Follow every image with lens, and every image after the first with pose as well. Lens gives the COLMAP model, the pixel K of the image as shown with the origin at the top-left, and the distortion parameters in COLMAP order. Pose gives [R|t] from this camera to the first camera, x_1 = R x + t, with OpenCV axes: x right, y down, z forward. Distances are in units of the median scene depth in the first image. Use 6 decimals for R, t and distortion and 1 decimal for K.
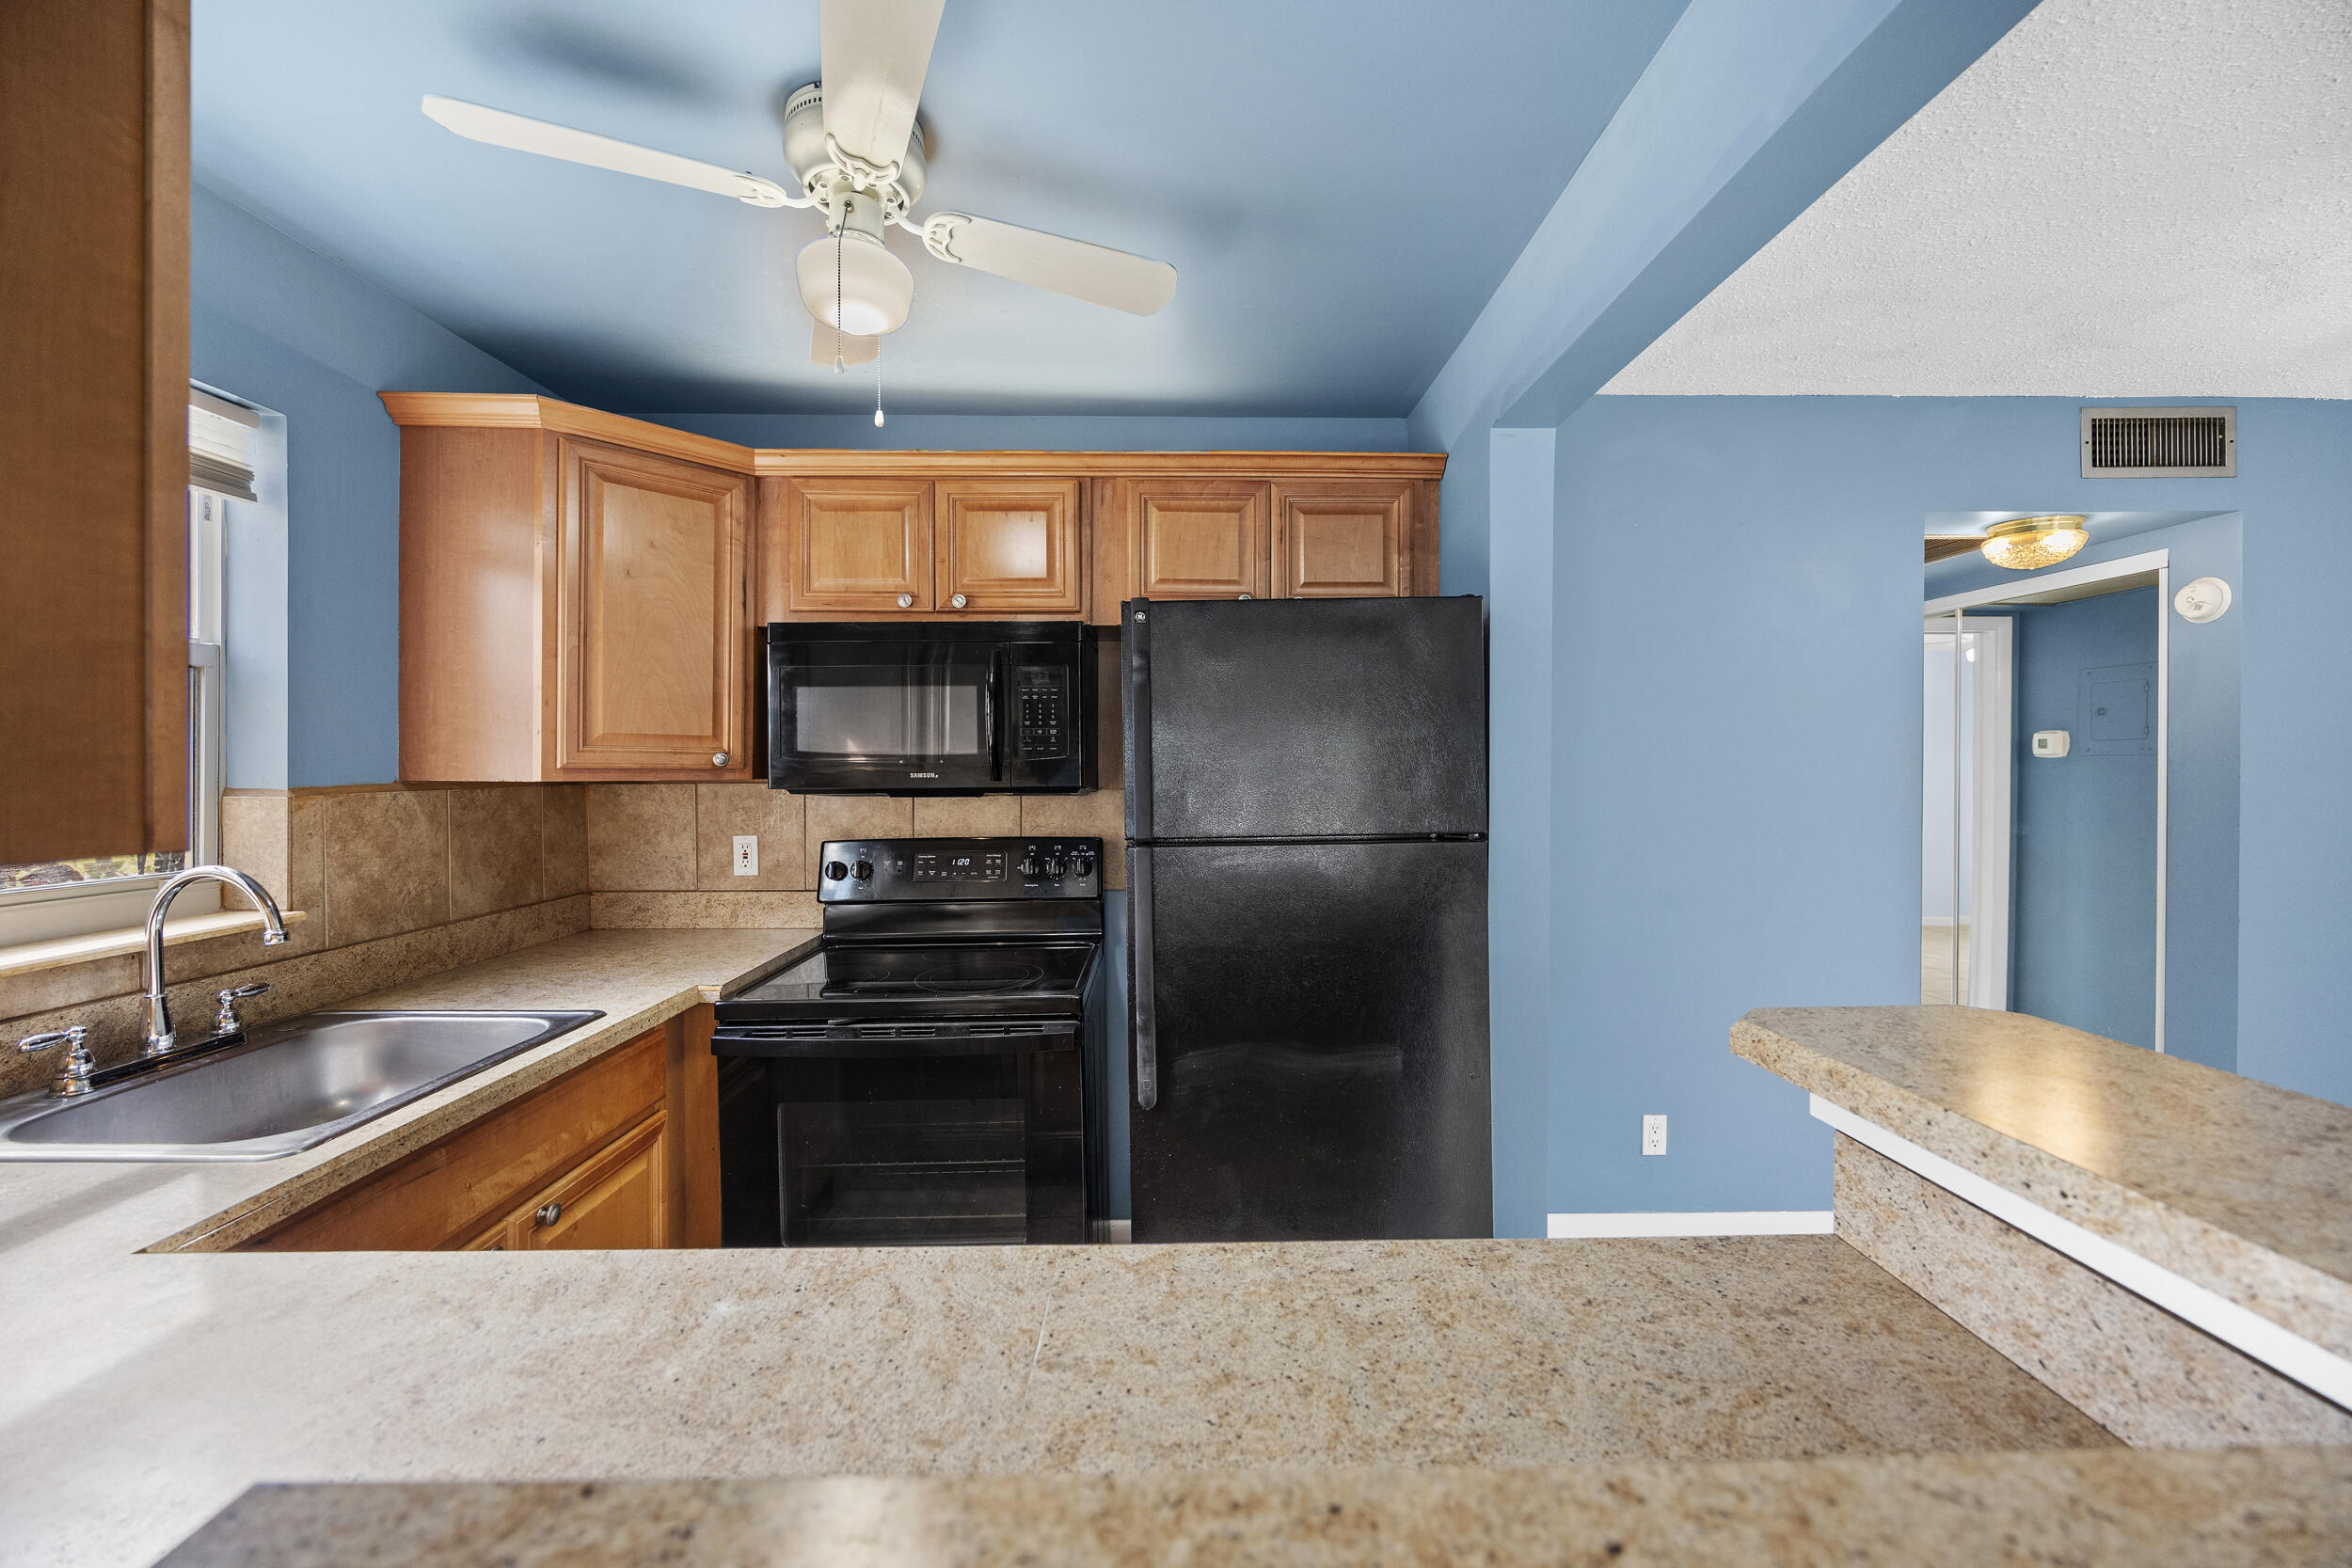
lens RADIAL K [[899.1, 0, 1185.0], [0, 899.1, 776.3], [0, 0, 1]] dist [-0.001618, 0.000010]
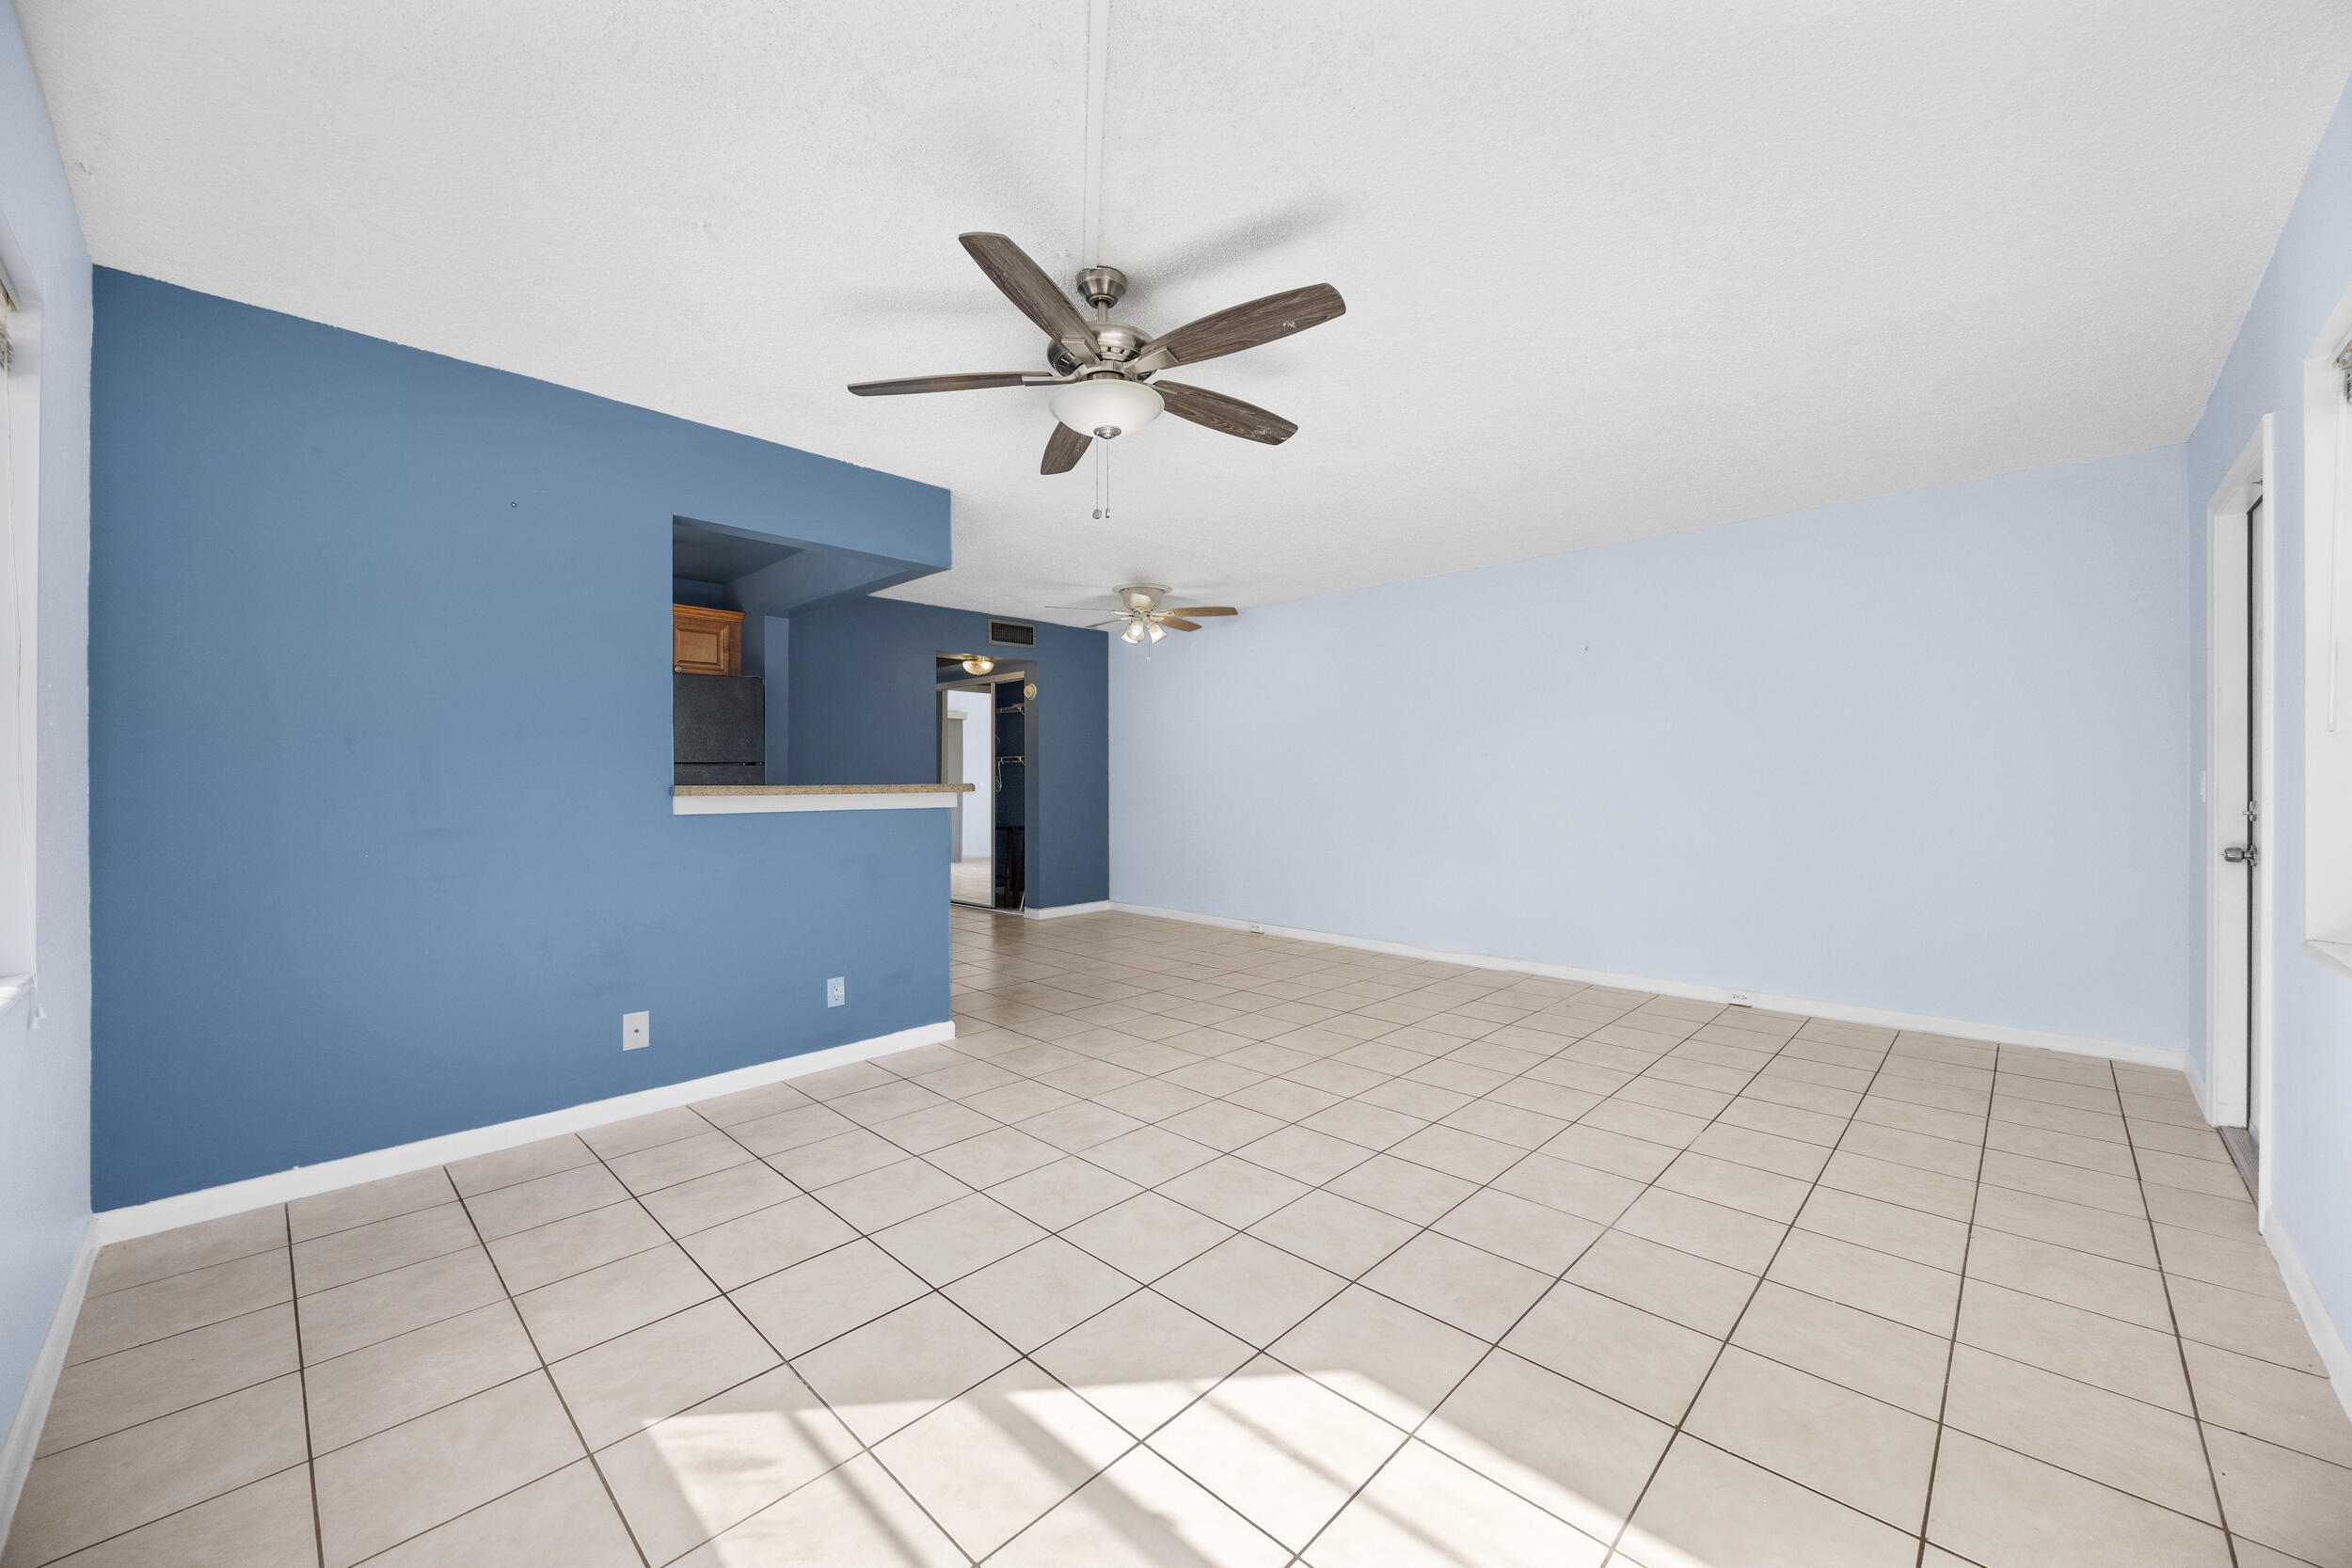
lens RADIAL K [[899.1, 0, 1185.0], [0, 899.1, 776.3], [0, 0, 1]] dist [-0.001618, 0.000010]
pose [[0.703866, 0.002171, 0.710329, -0.618181], [0.009258, 0.999882, -0.012230, 0.128539], [-0.710272, 0.015184, 0.703763, -1.603495]]
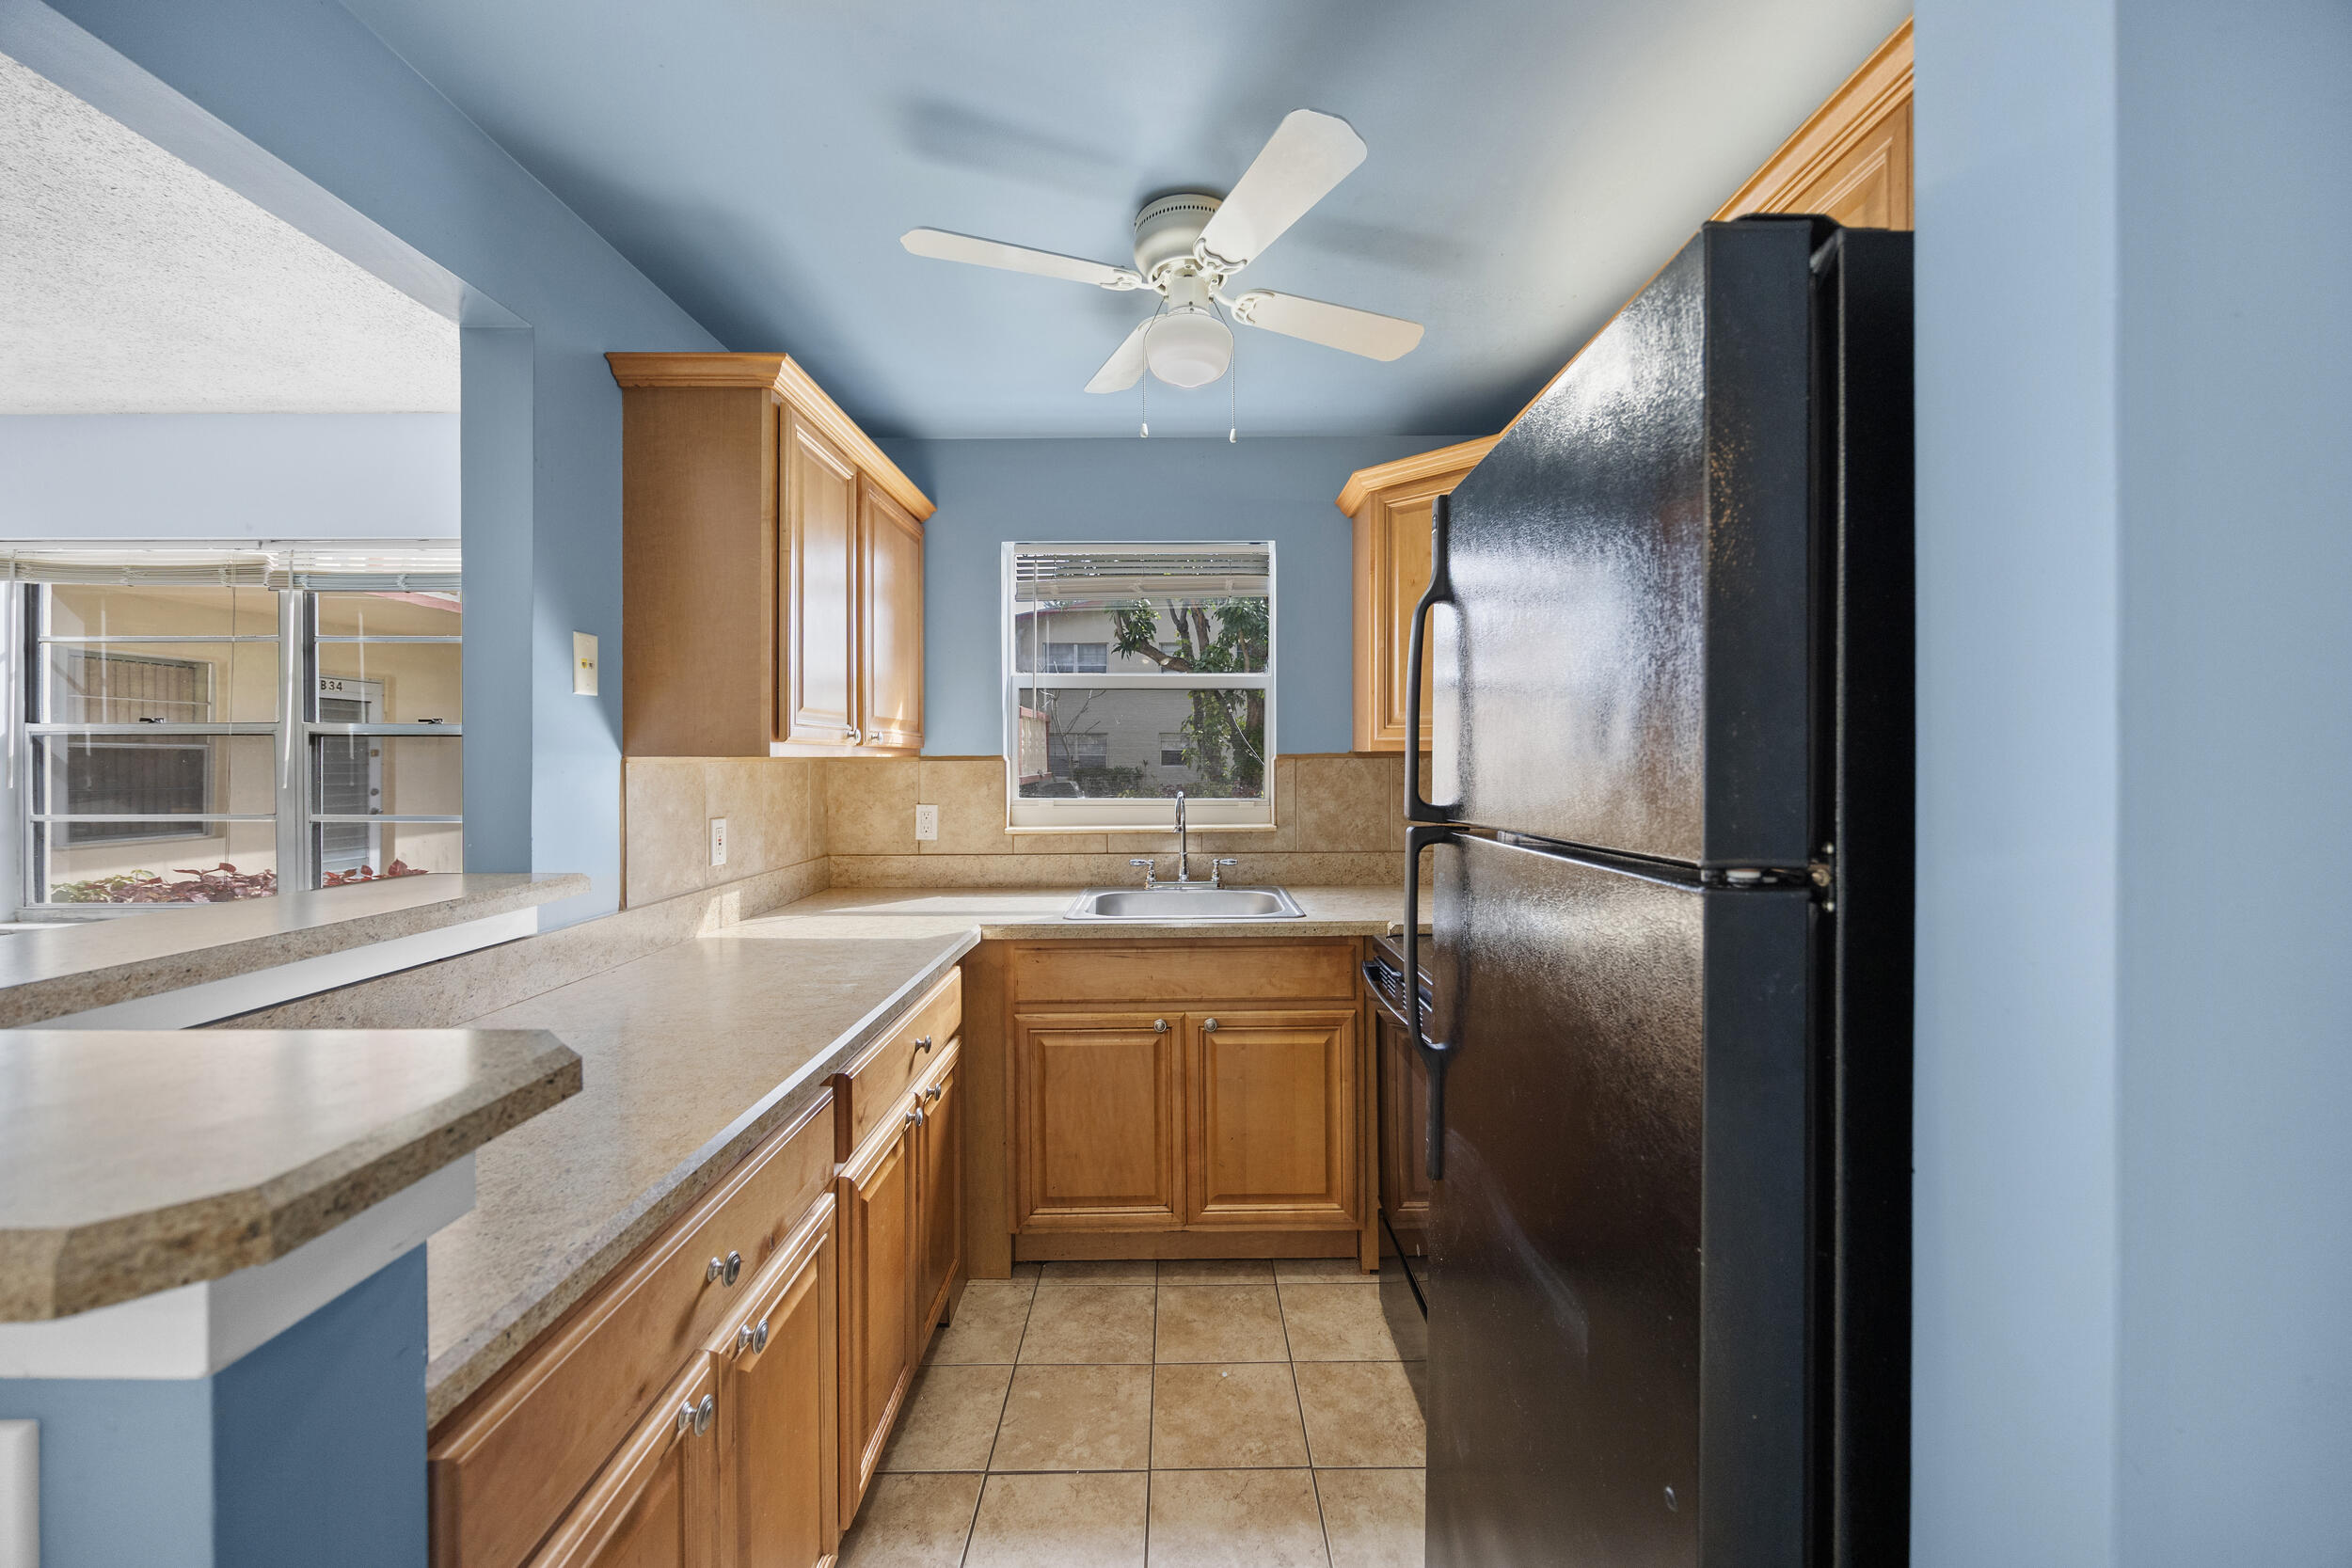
lens RADIAL K [[901.3, 0, 1185.9], [0, 901.3, 754.7], [0, 0, 1]] dist [-0.001235, 0.000006]
pose [[-0.008754, -0.004521, -0.999951, 0.584374], [-0.010260, 0.999938, -0.004431, 0.017712], [0.999909, 0.010221, -0.008800, 0.656290]]
